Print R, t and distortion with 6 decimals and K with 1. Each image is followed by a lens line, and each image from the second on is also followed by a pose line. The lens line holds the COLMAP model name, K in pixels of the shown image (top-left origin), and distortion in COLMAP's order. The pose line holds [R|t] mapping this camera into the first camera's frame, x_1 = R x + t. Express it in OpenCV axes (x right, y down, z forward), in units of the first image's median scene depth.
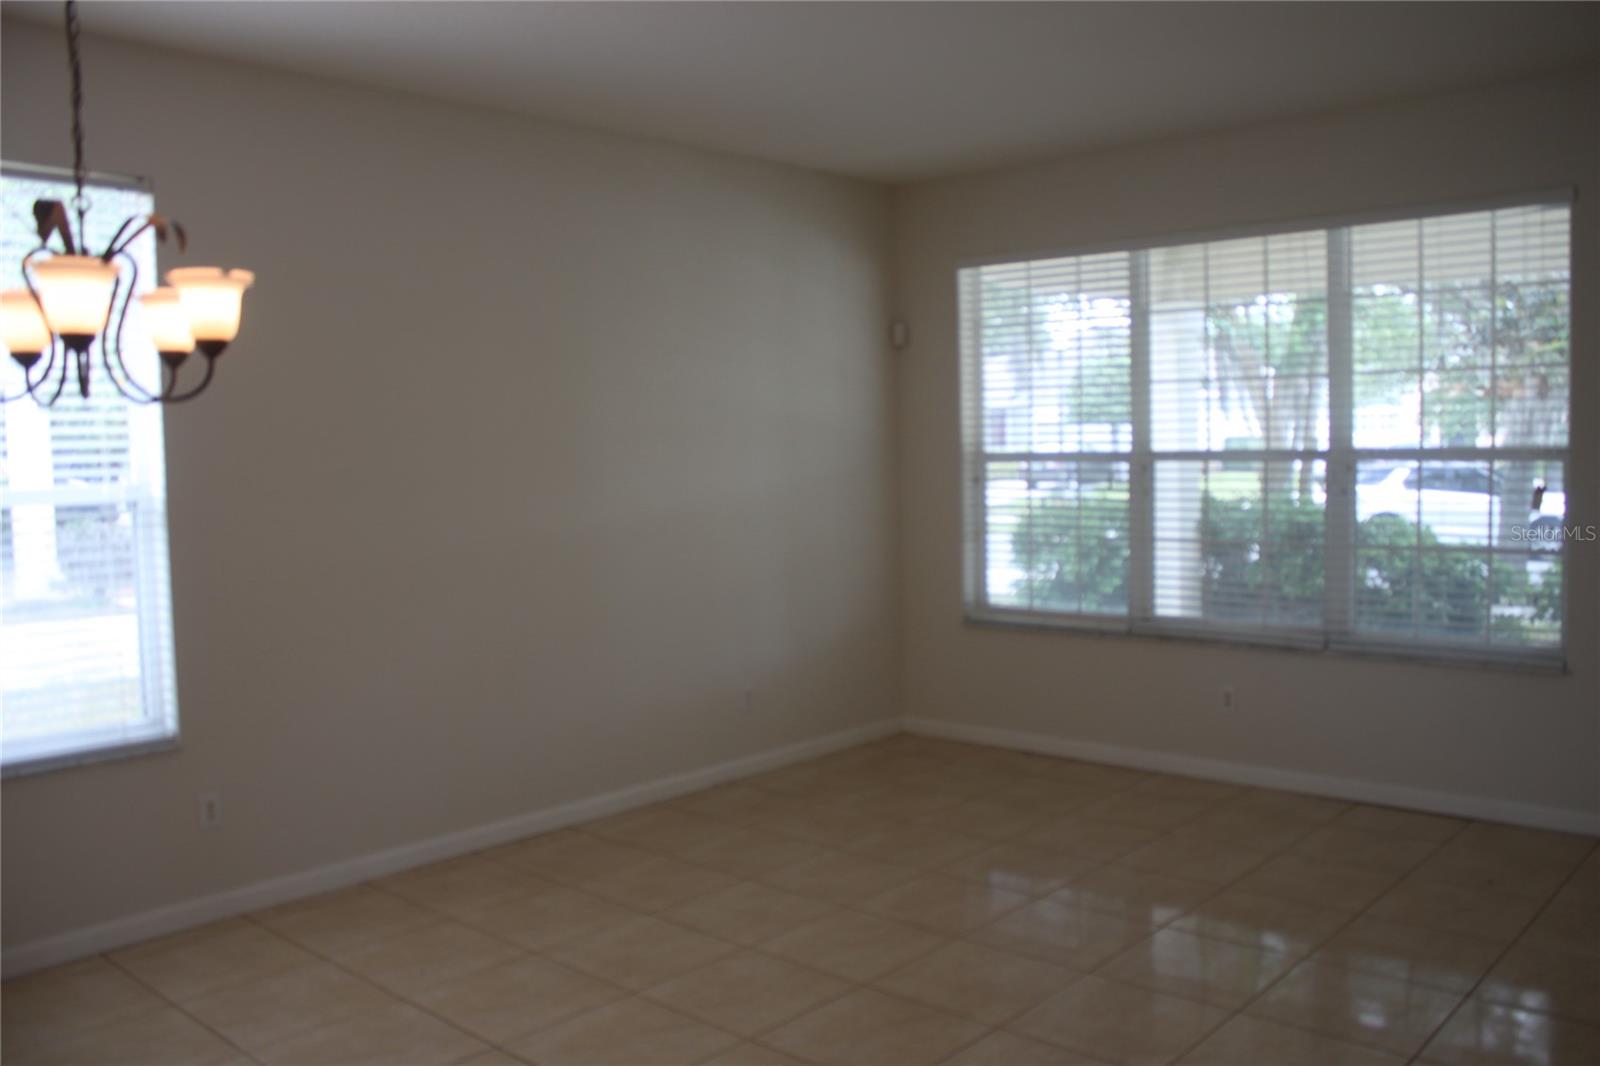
lens RADIAL K [[1350.5, 0, 800.0], [0, 1350.5, 533.0], [0, 0, 1]] dist [-0.150929, 0.137503]
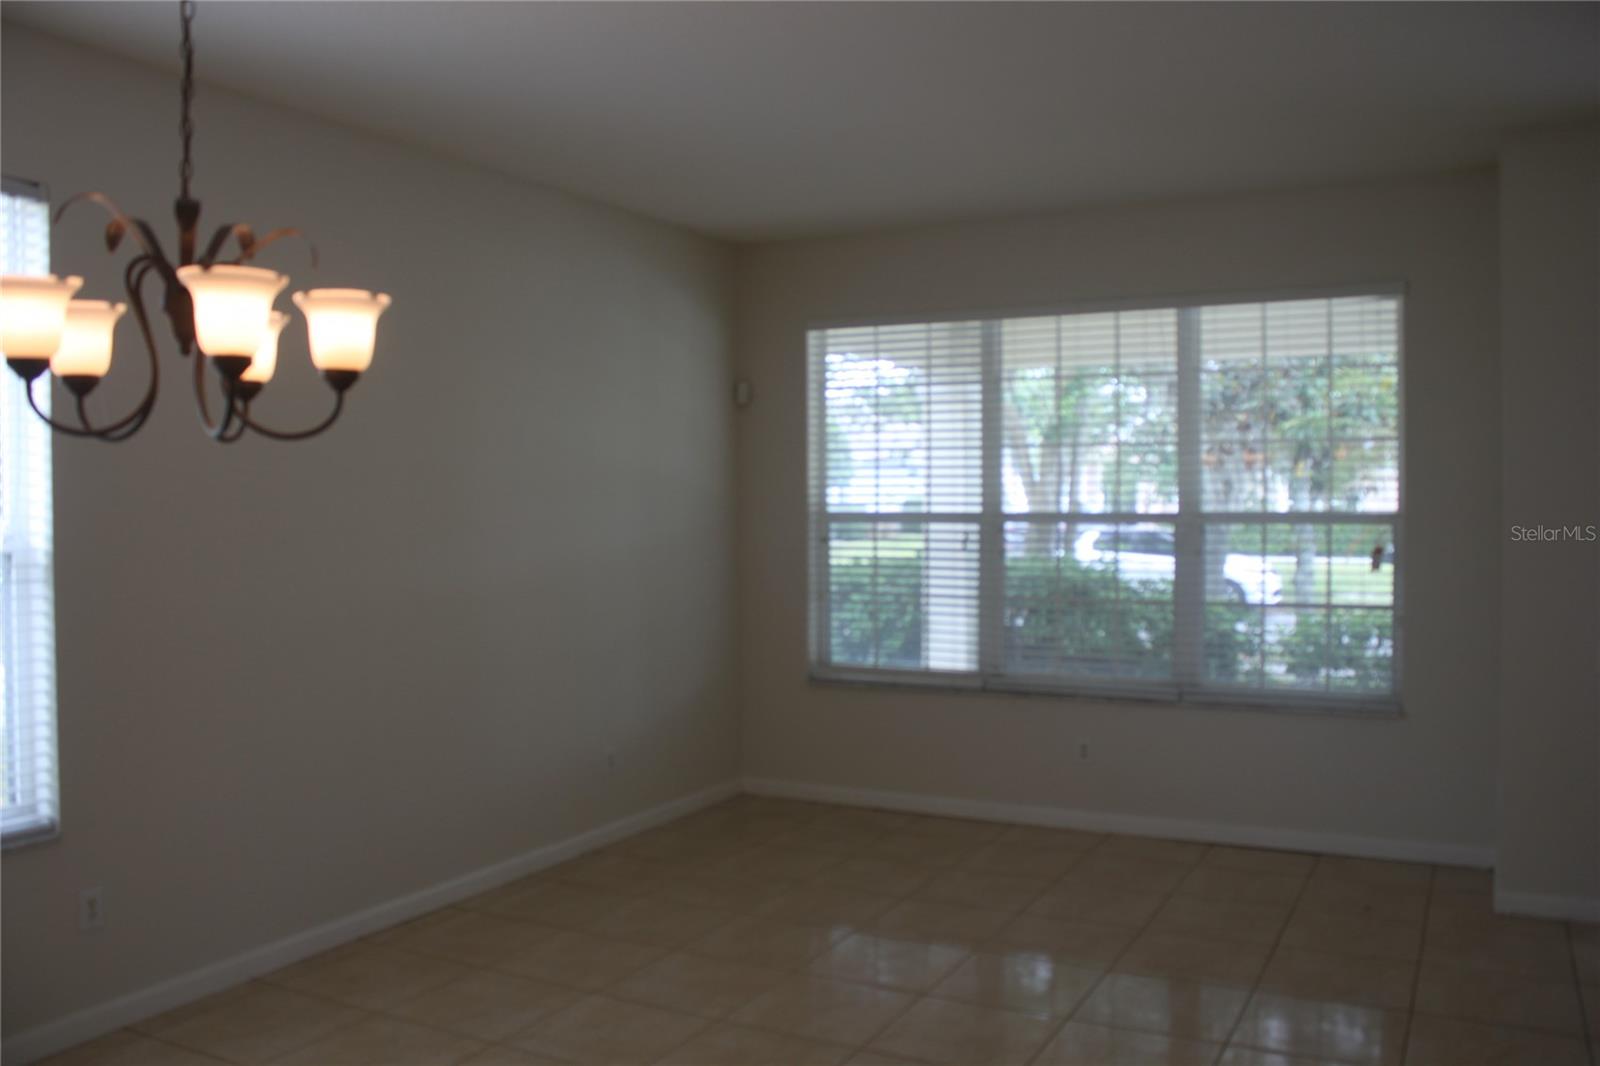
lens RADIAL K [[1350.5, 0, 800.0], [0, 1350.5, 533.0], [0, 0, 1]] dist [-0.150929, 0.137503]
pose [[0.970144, 0.009754, 0.242334, -0.154556], [0.001141, 0.998996, -0.044779, 0.001014], [-0.242527, 0.043718, 0.969159, 0.028475]]
